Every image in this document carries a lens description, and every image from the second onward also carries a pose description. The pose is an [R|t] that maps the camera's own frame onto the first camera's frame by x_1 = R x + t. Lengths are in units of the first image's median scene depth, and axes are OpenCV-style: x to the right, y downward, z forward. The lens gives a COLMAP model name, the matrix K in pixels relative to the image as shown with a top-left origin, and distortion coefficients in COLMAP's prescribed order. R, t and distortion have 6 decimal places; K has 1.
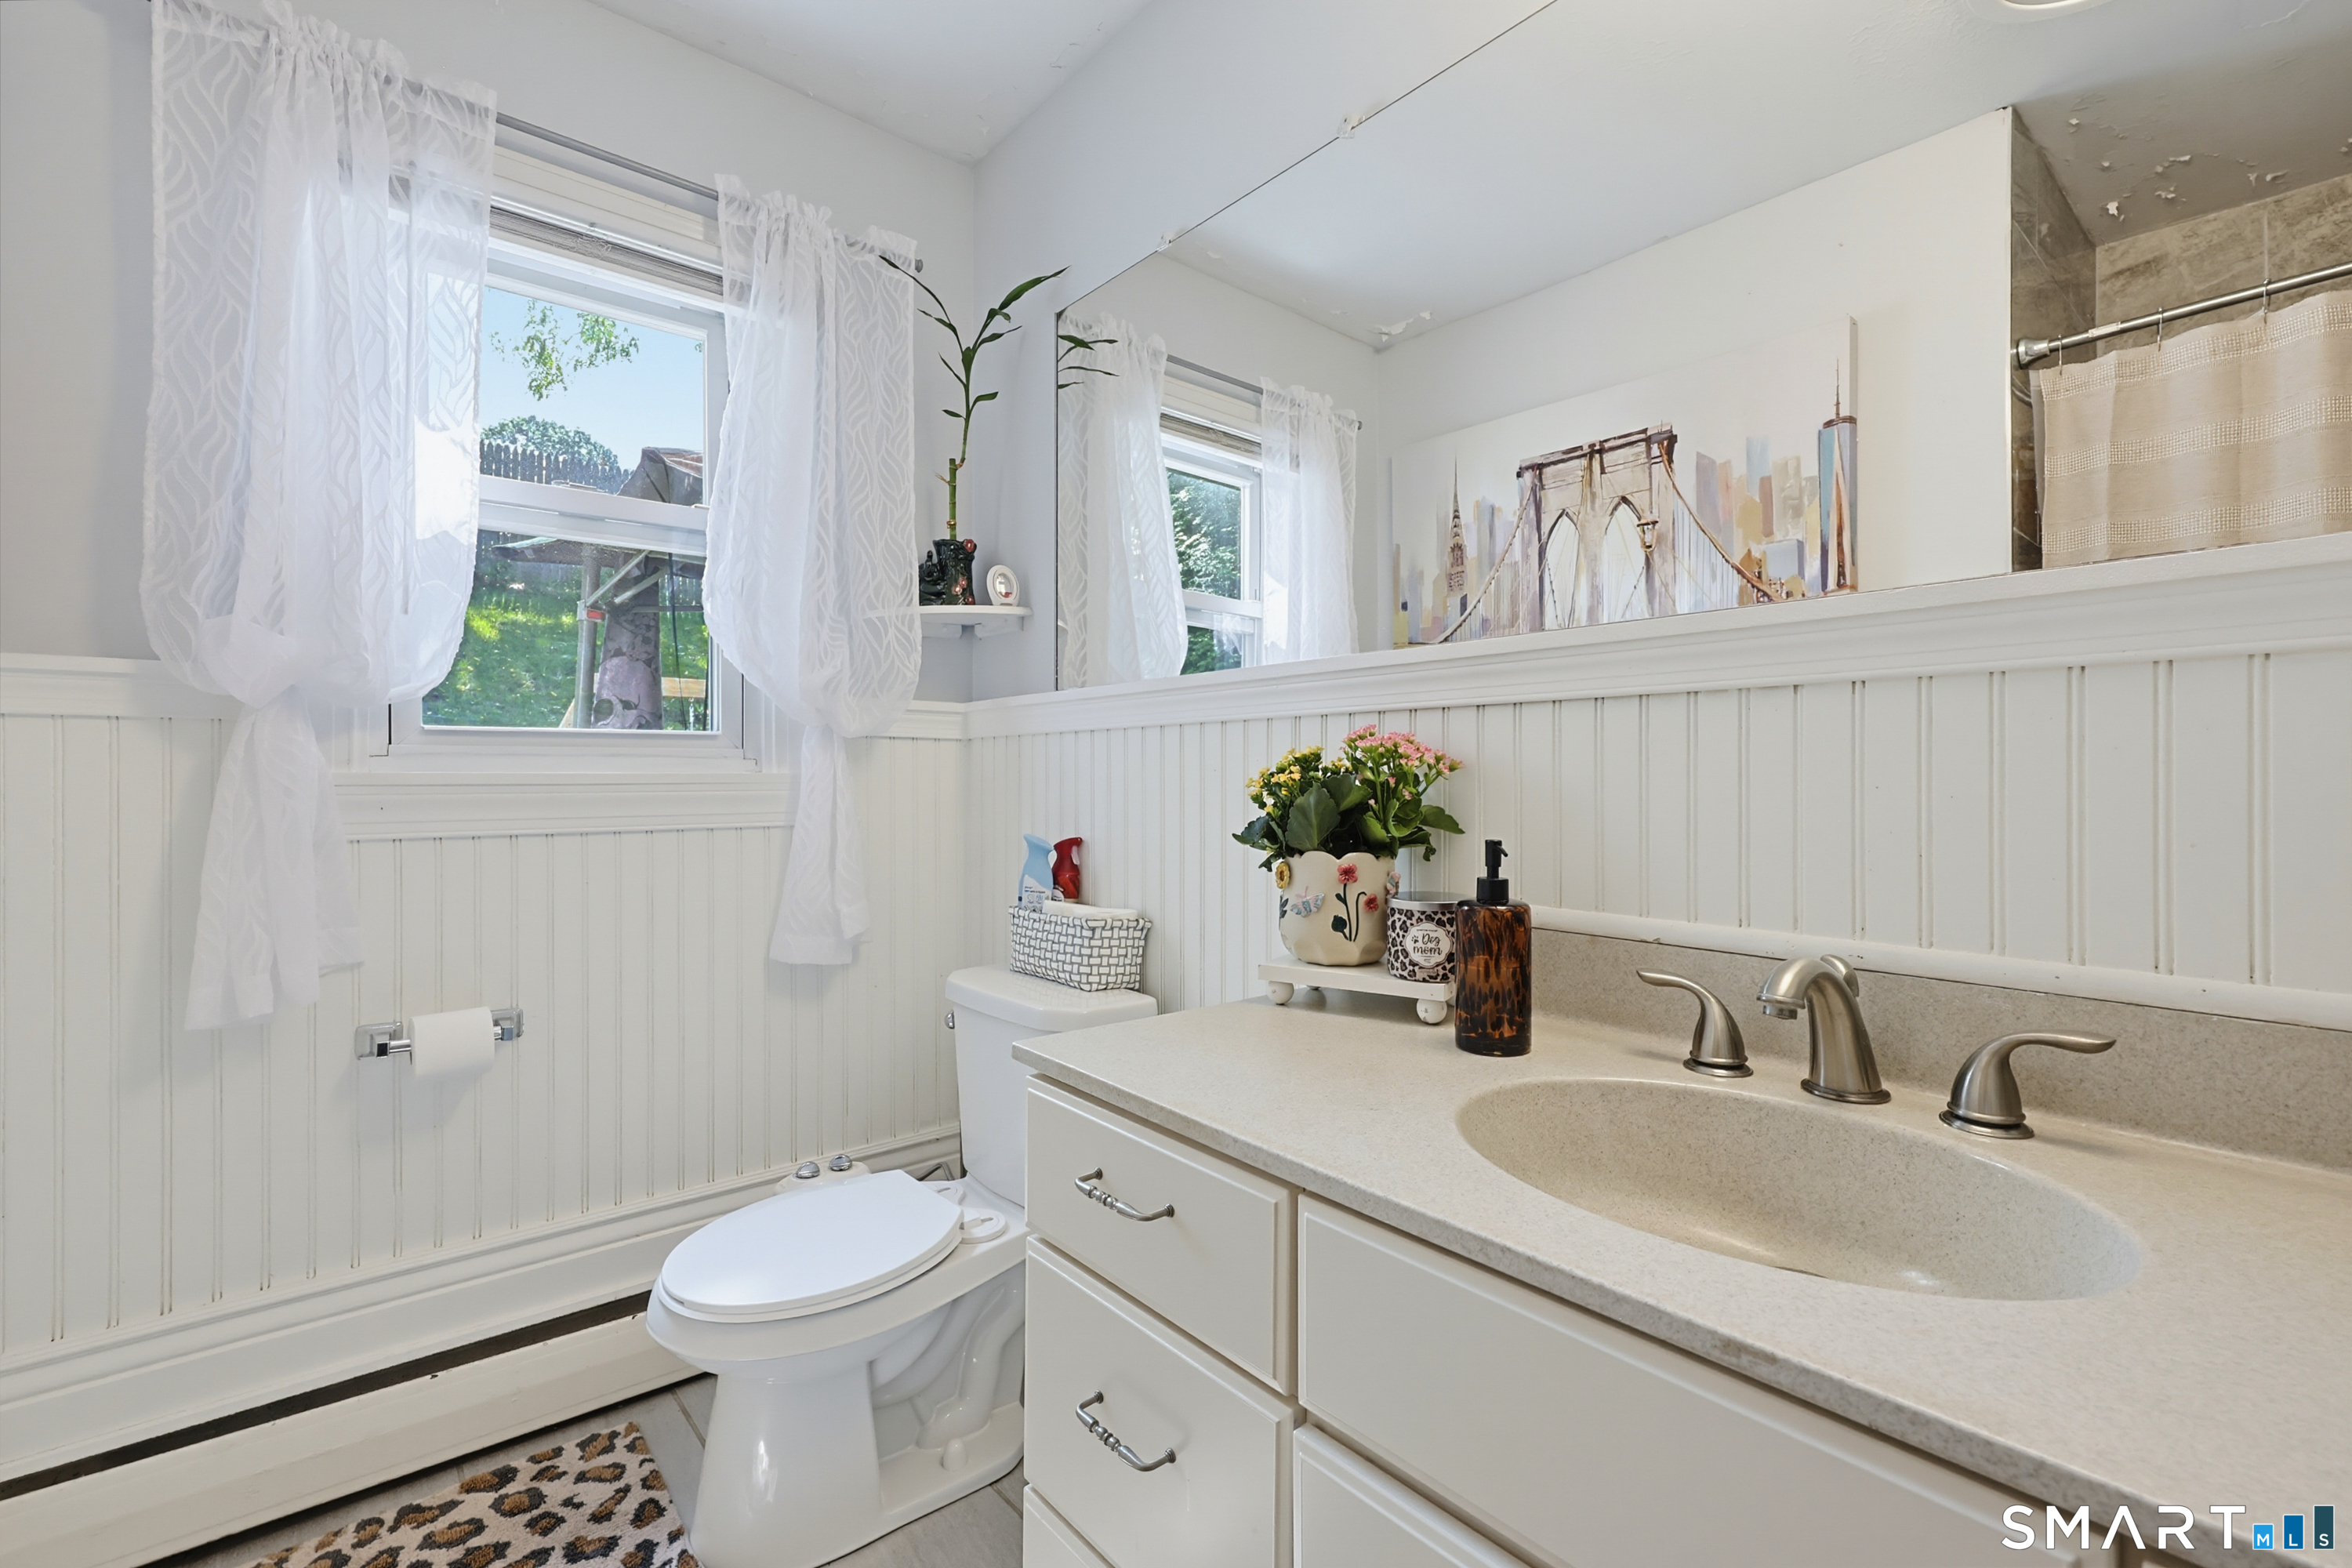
lens RADIAL K [[1001.4, 0, 1174.7], [0, 1001.4, 773.8], [0, 0, 1]] dist [-0.014902, -0.000055]
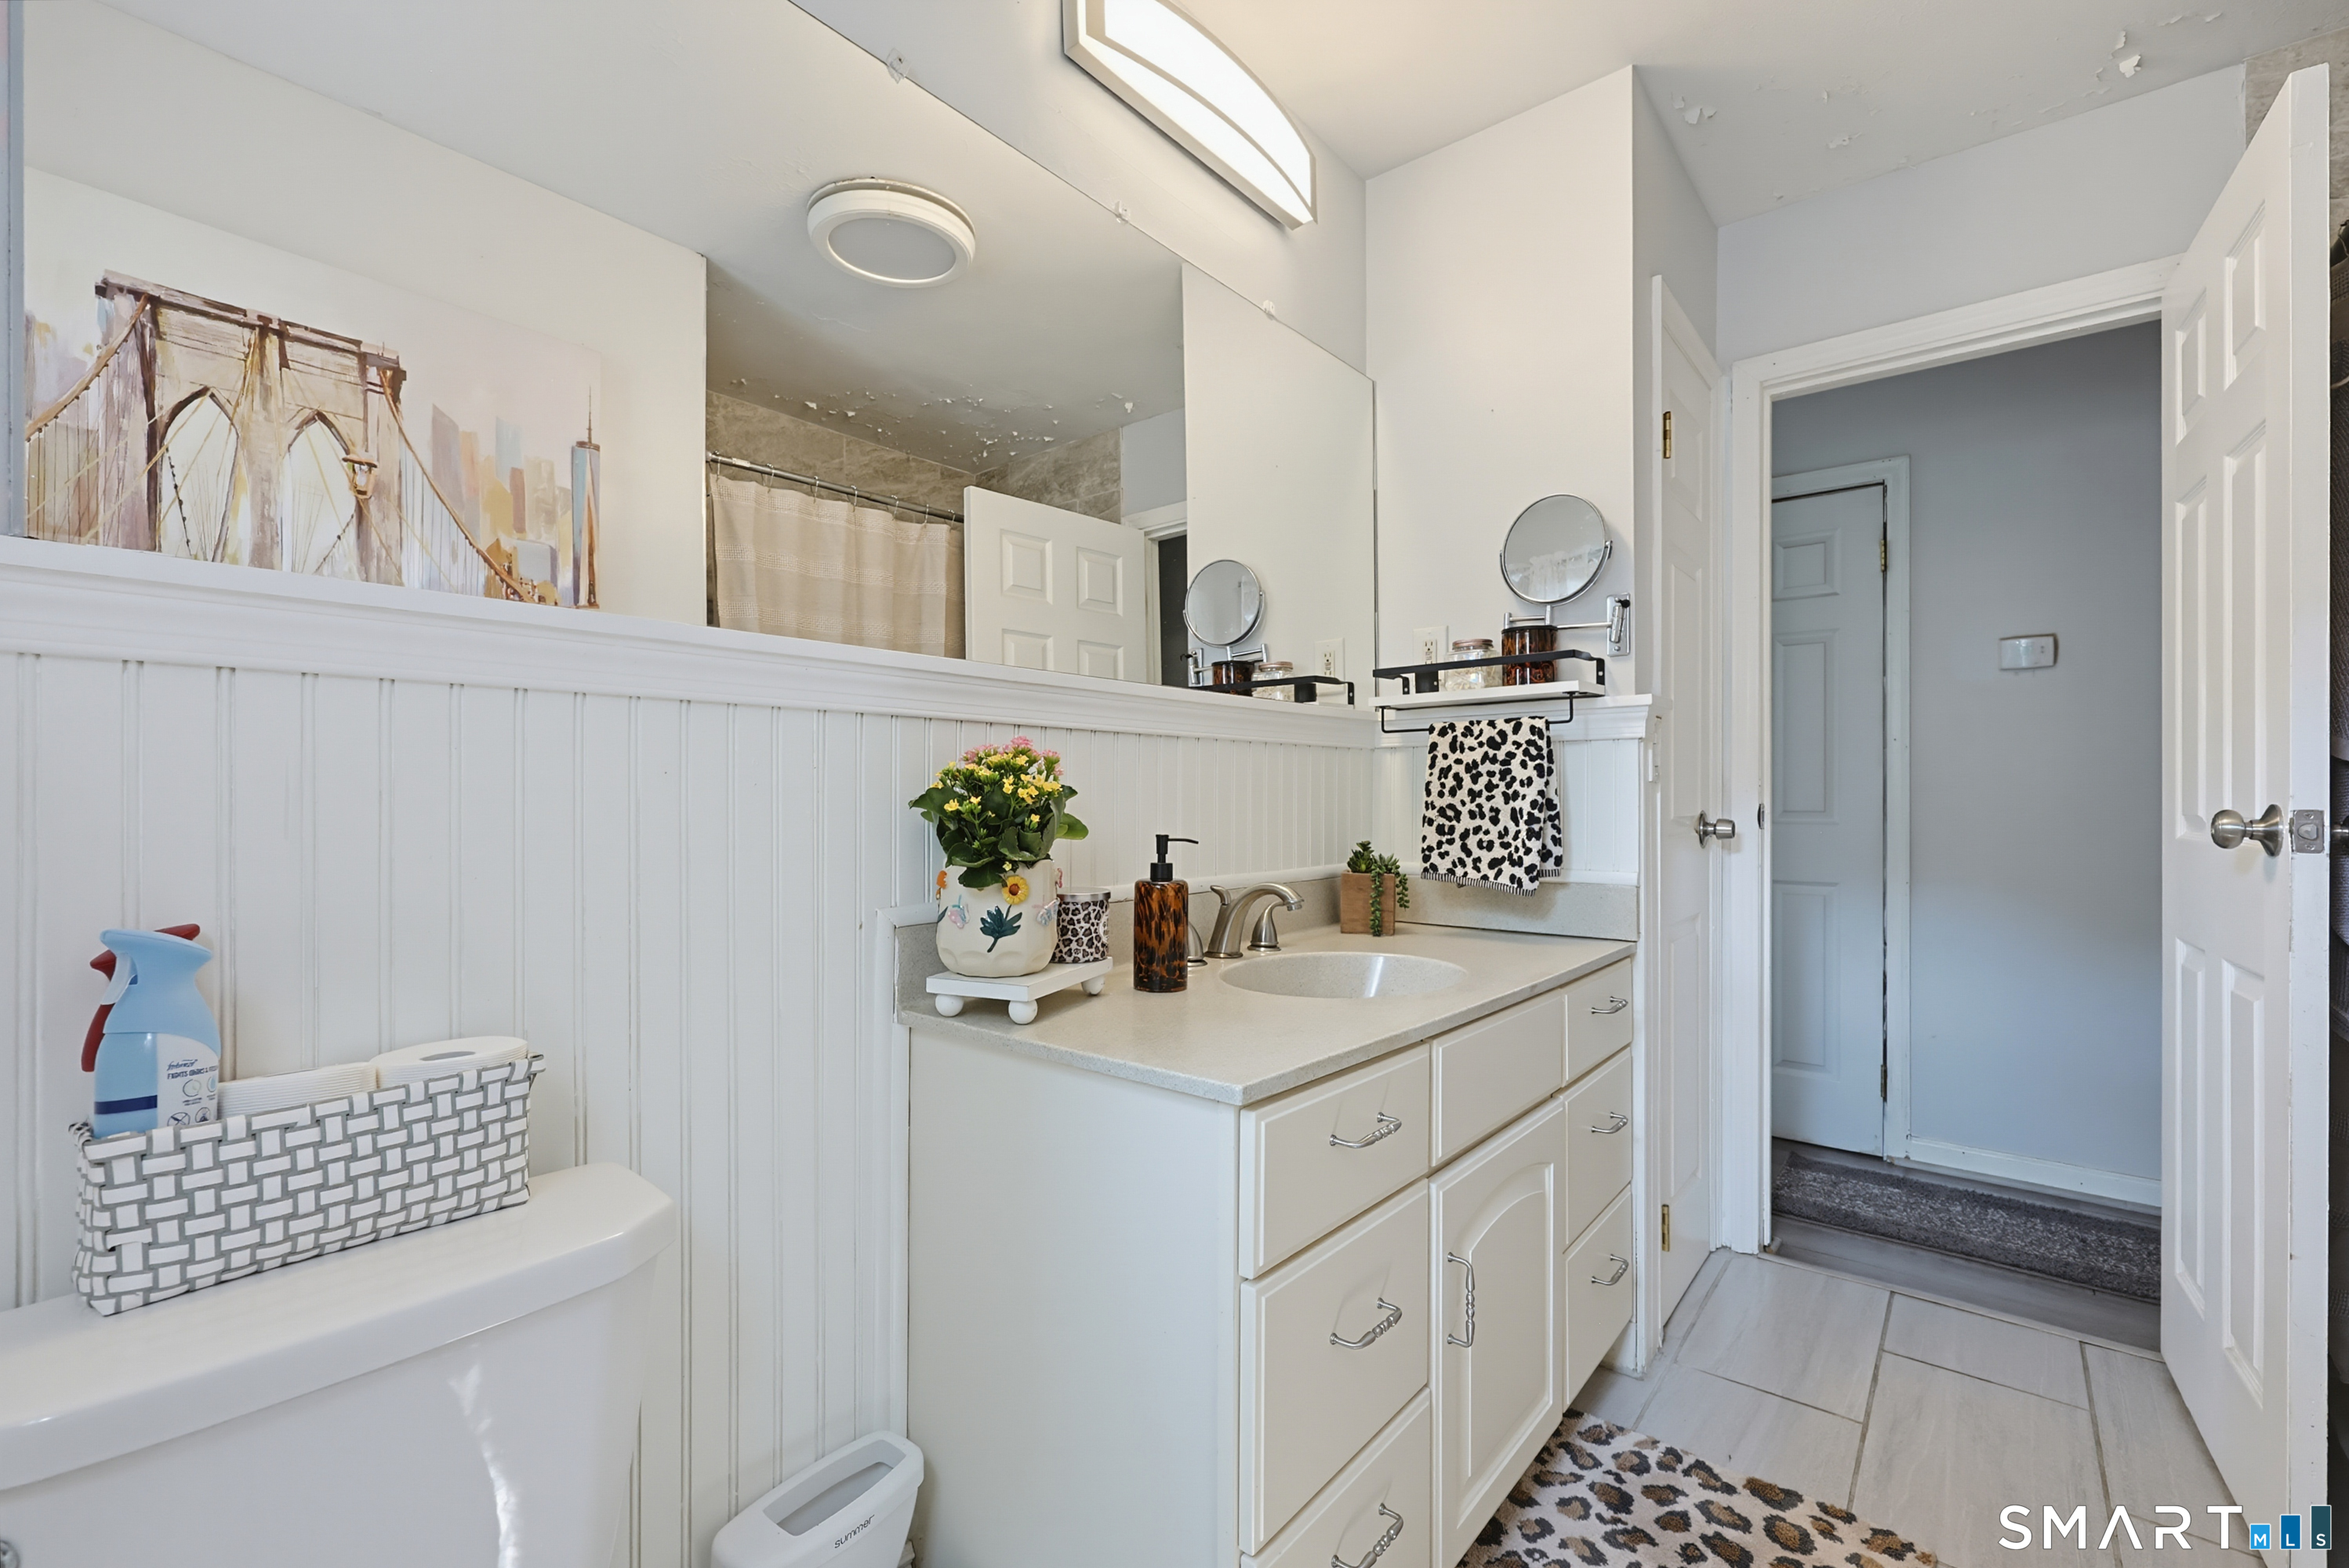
lens RADIAL K [[1010.2, 0, 1174.5], [0, 1010.2, 784.0], [0, 0, 1]] dist [0.001268, -0.000059]
pose [[-0.170473, 0.005076, 0.985349, -0.437596], [-0.011397, 0.999910, -0.007122, 0.002571], [-0.985296, -0.012444, -0.170400, 0.511749]]
